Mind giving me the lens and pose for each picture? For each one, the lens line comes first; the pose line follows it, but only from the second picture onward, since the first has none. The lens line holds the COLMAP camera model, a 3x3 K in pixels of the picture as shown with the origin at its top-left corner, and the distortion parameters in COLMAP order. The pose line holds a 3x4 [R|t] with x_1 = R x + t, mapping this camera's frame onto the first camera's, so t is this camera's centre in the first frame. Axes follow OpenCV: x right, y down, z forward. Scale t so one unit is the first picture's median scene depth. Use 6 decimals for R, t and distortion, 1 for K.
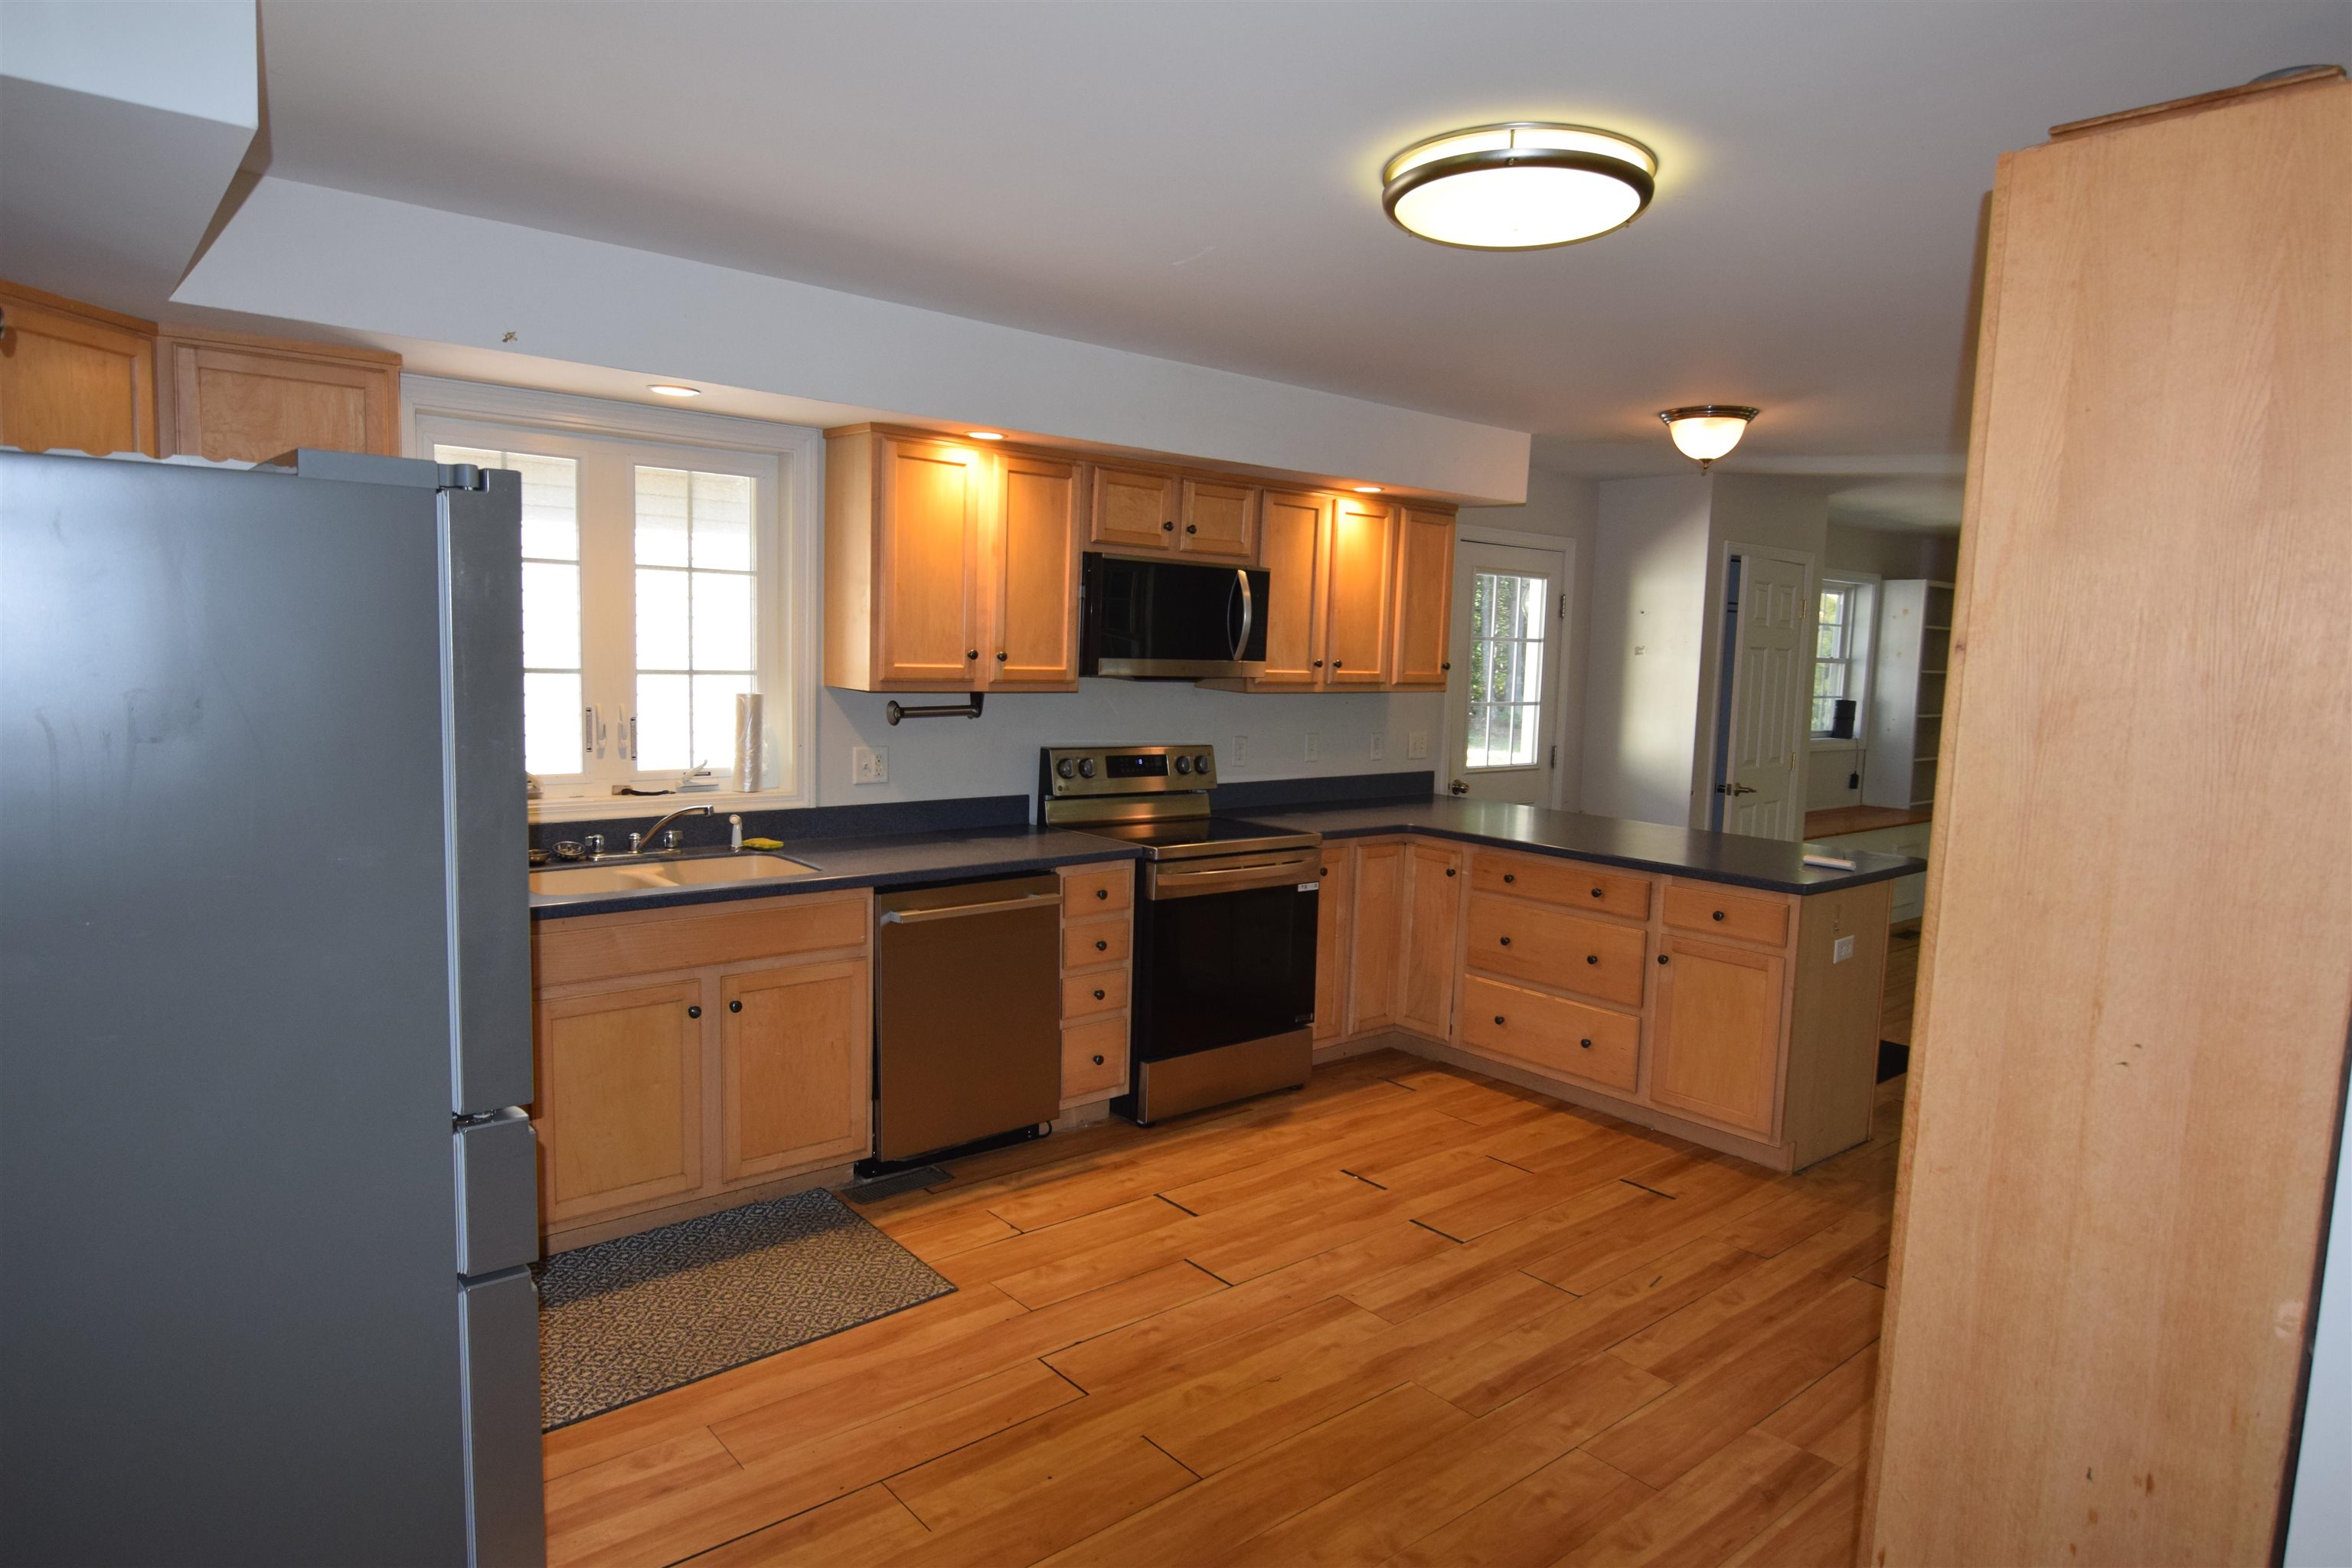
lens RADIAL K [[1413.0, 0, 1194.3], [0, 1413.0, 785.6], [0, 0, 1]] dist [-0.004140, -0.010790]
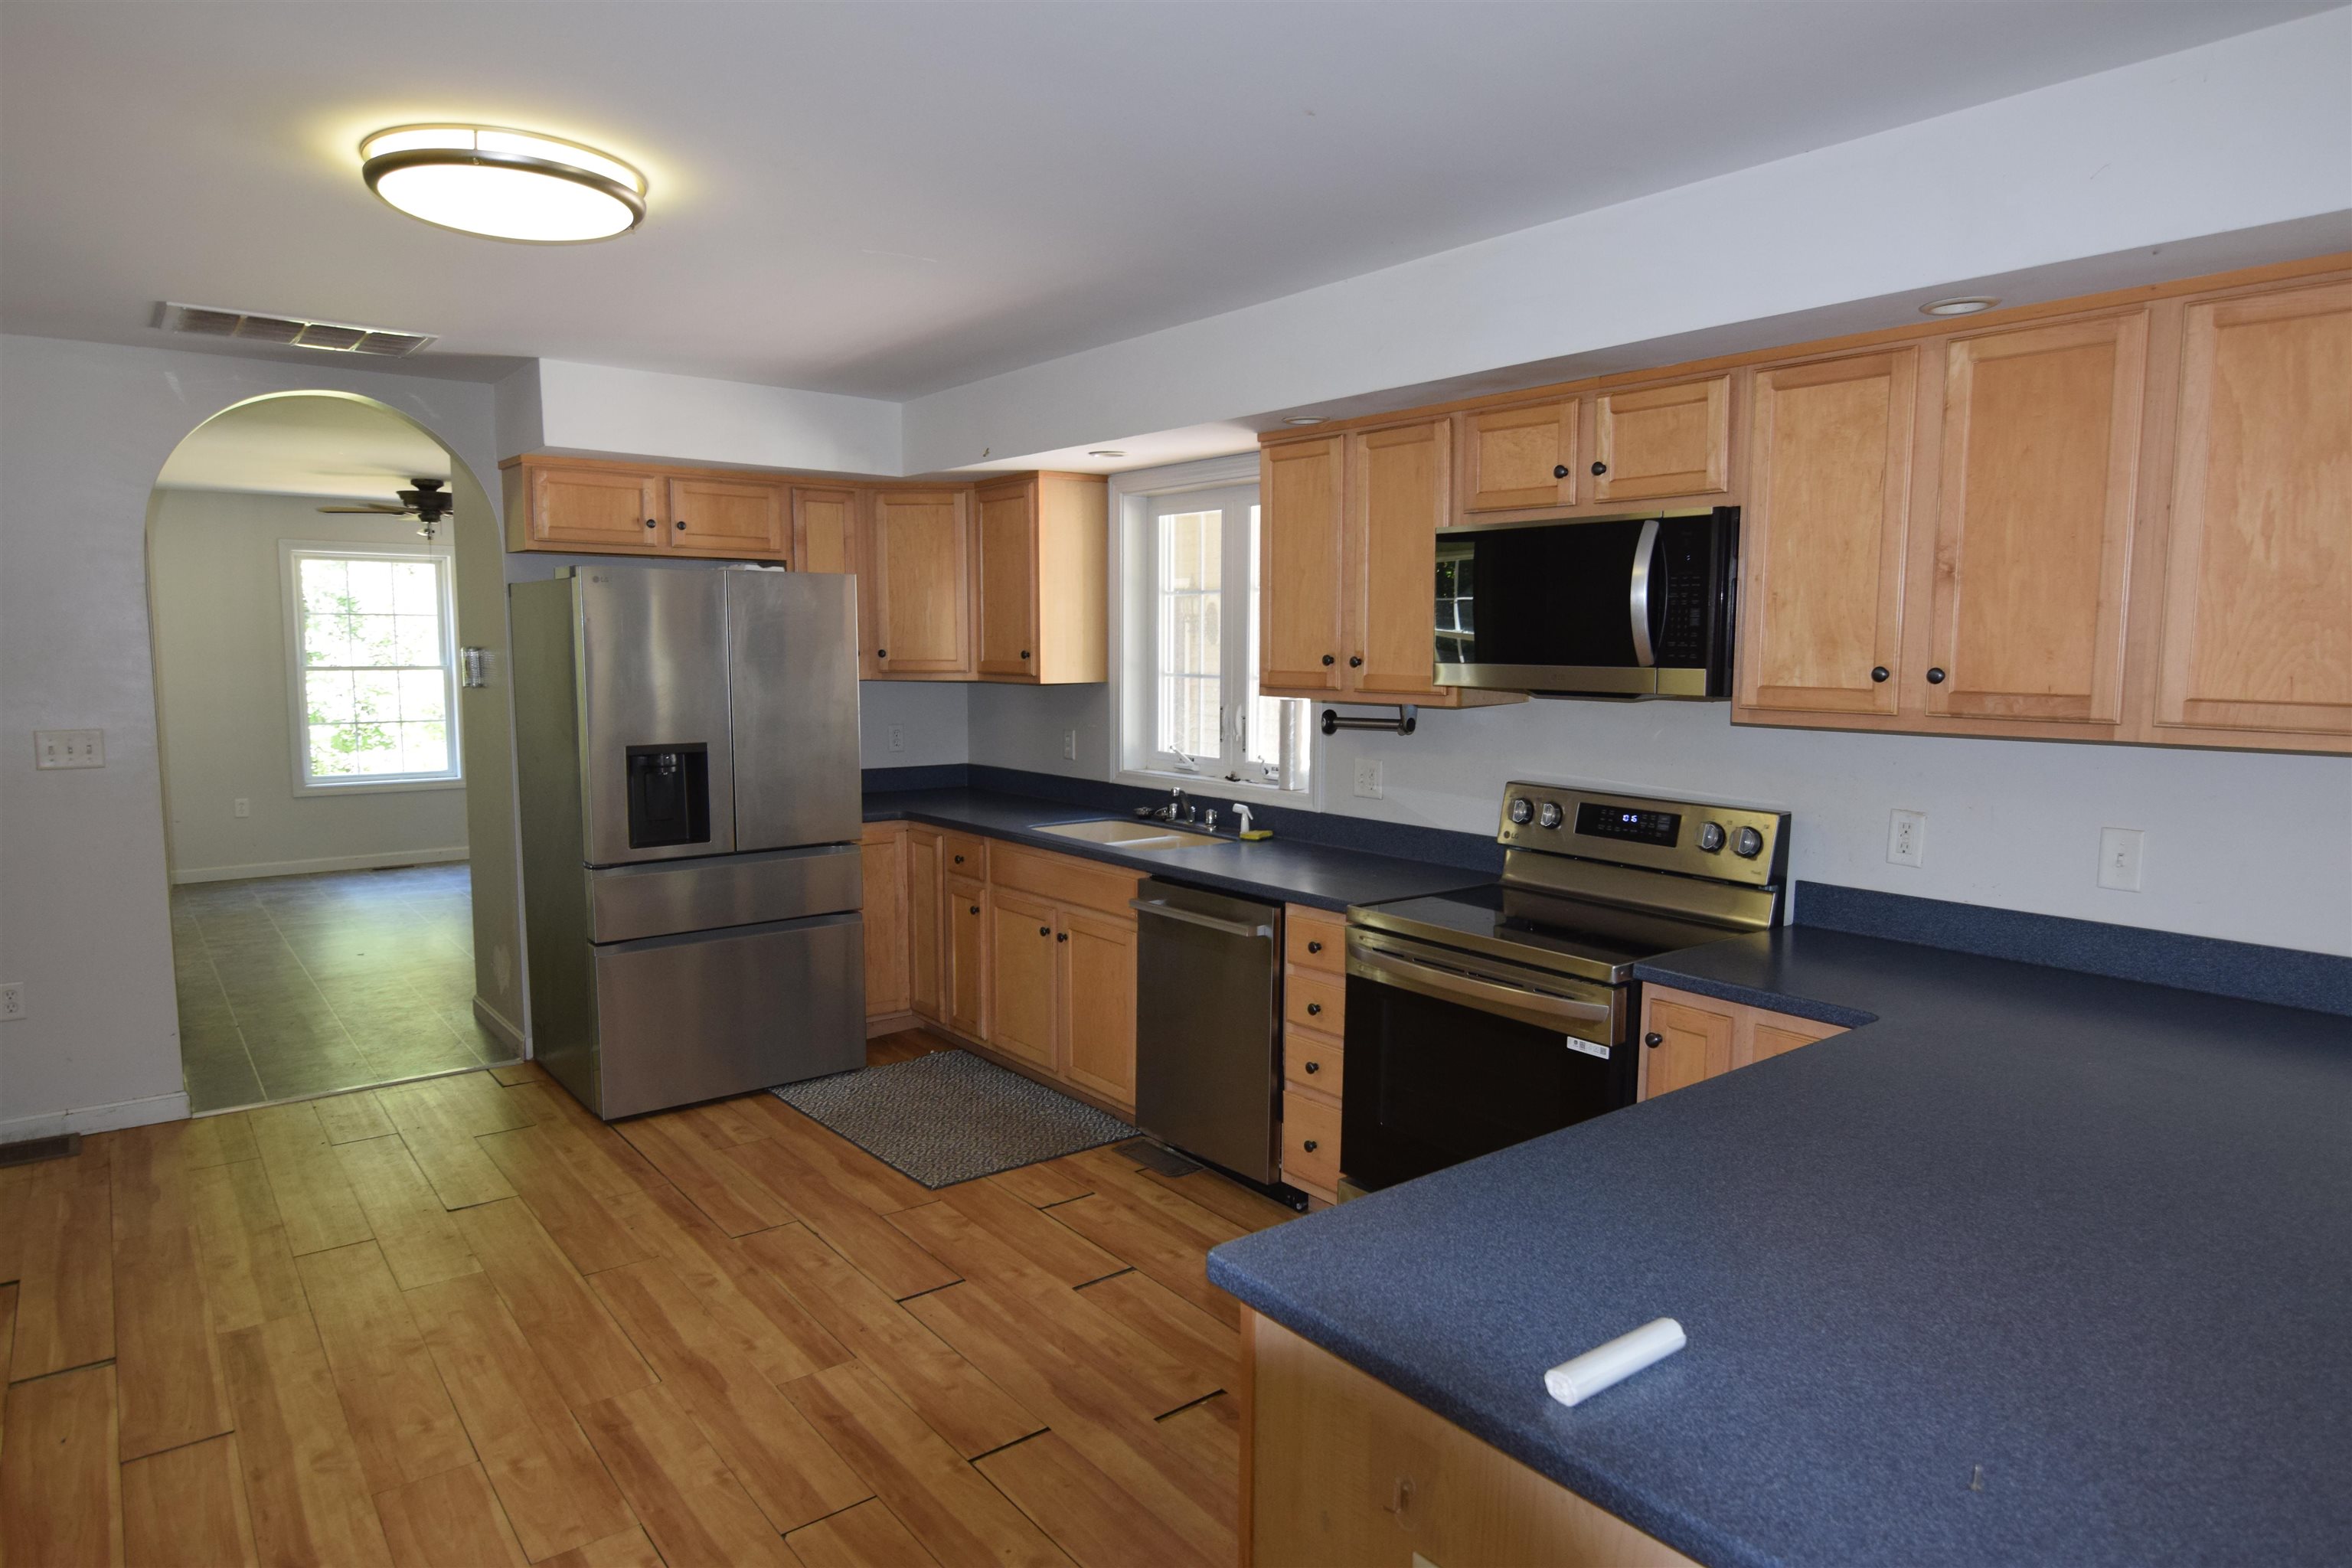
lens RADIAL K [[1413.0, 0, 1196.3], [0, 1413.0, 795.9], [0, 0, 1]] dist [-0.004140, -0.010790]
pose [[-0.060610, 0.077575, -0.995142, 0.908608], [-0.105868, 0.990852, 0.083689, -0.087800], [0.992531, 0.110426, -0.051843, 1.161619]]
